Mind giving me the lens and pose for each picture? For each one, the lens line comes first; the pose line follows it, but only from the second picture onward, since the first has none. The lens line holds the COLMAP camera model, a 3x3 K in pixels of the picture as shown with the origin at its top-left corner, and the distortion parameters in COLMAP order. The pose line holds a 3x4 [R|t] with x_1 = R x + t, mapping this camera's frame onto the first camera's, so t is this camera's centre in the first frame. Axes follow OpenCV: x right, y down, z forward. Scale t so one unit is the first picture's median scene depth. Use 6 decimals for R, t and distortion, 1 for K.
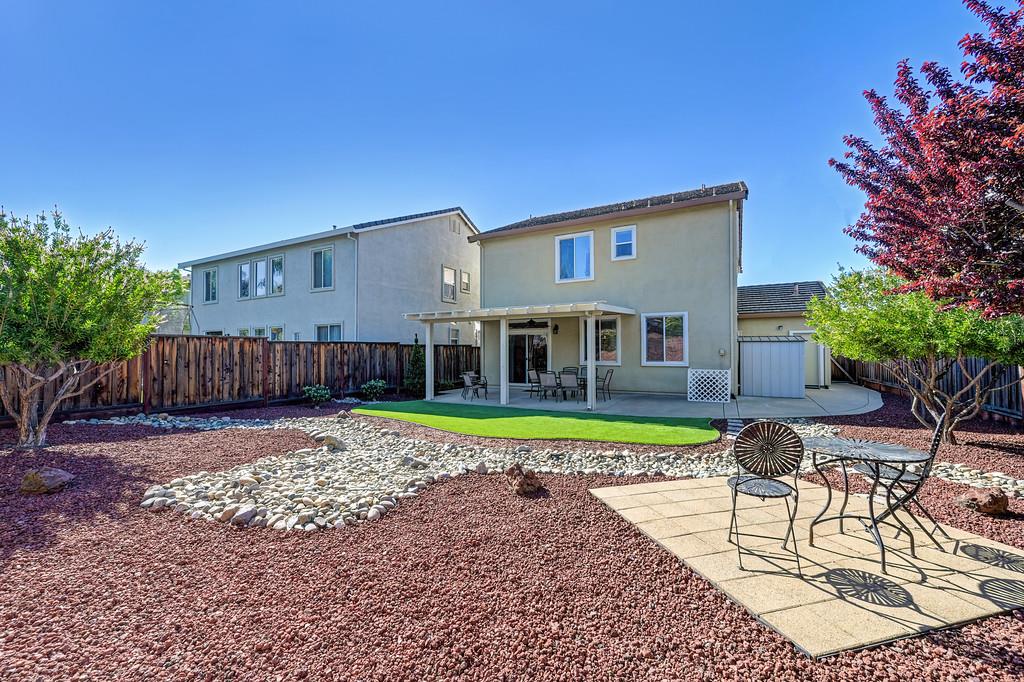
lens RADIAL K [[406.5, 0, 511.4], [0, 406.5, 346.0], [0, 0, 1]] dist [0.005602, -0.000813]
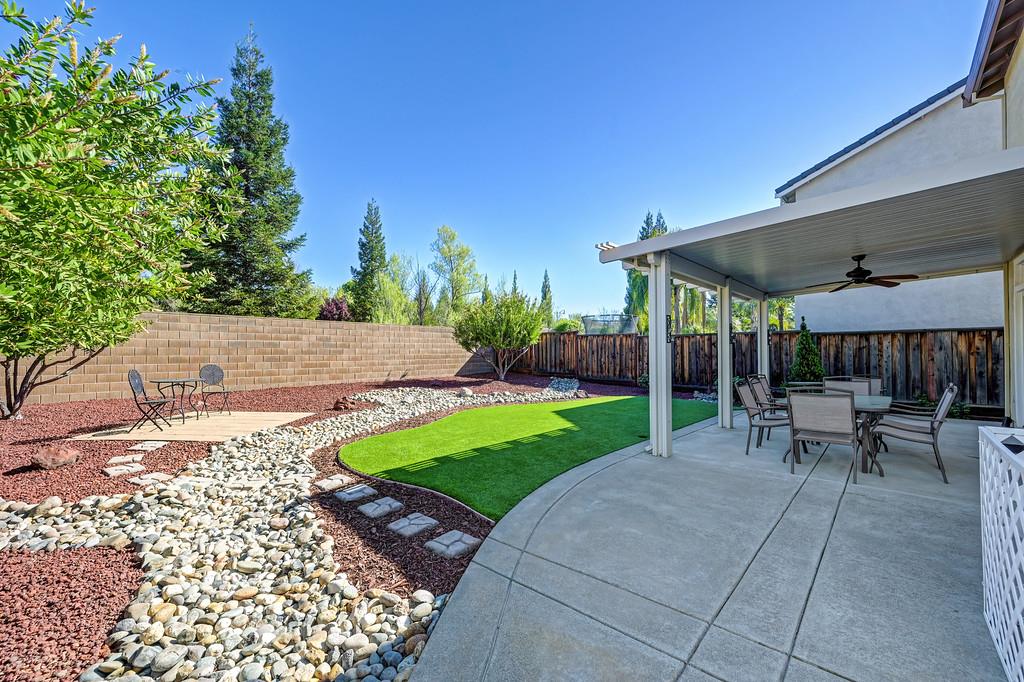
lens RADIAL K [[406.5, 0, 512.8], [0, 406.5, 339.1], [0, 0, 1]] dist [0.005602, -0.000813]
pose [[-0.295529, -0.014192, -0.955228, 0.776883], [0.018854, 0.999608, -0.020684, 0.017834], [0.955148, -0.024123, -0.295145, 1.069372]]
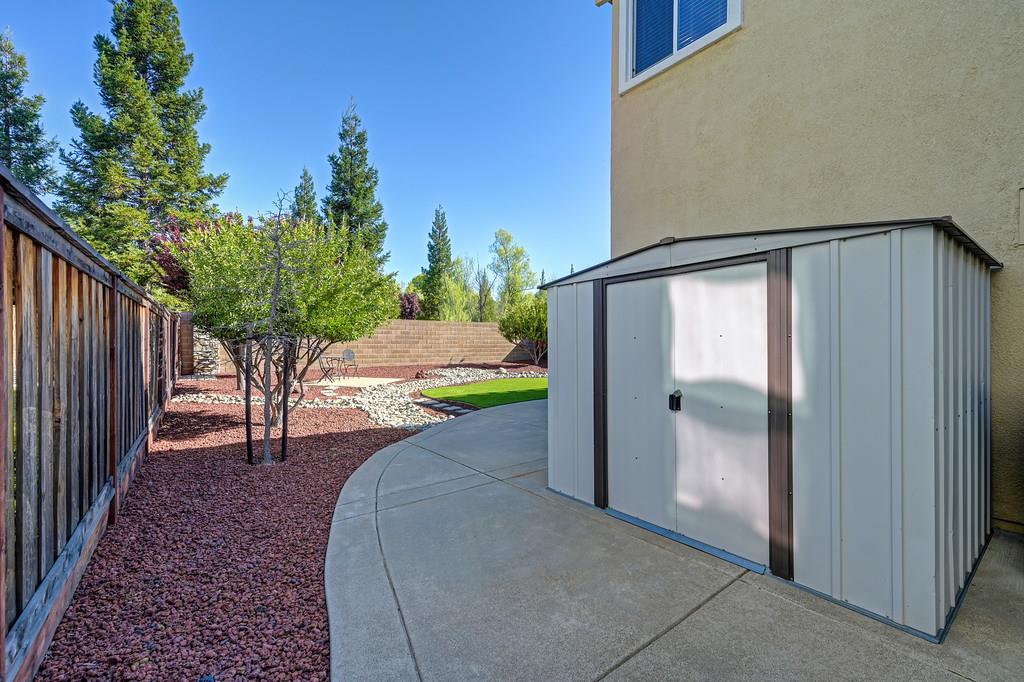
lens RADIAL K [[447.3, 0, 509.8], [0, 447.3, 340.0], [0, 0, 1]] dist [-0.001466, 0.001745]
pose [[-0.461691, 0.006699, -0.887016, 1.216364], [0.016420, 0.999865, -0.000996, 0.020376], [0.886889, -0.015025, -0.461739, 1.401550]]
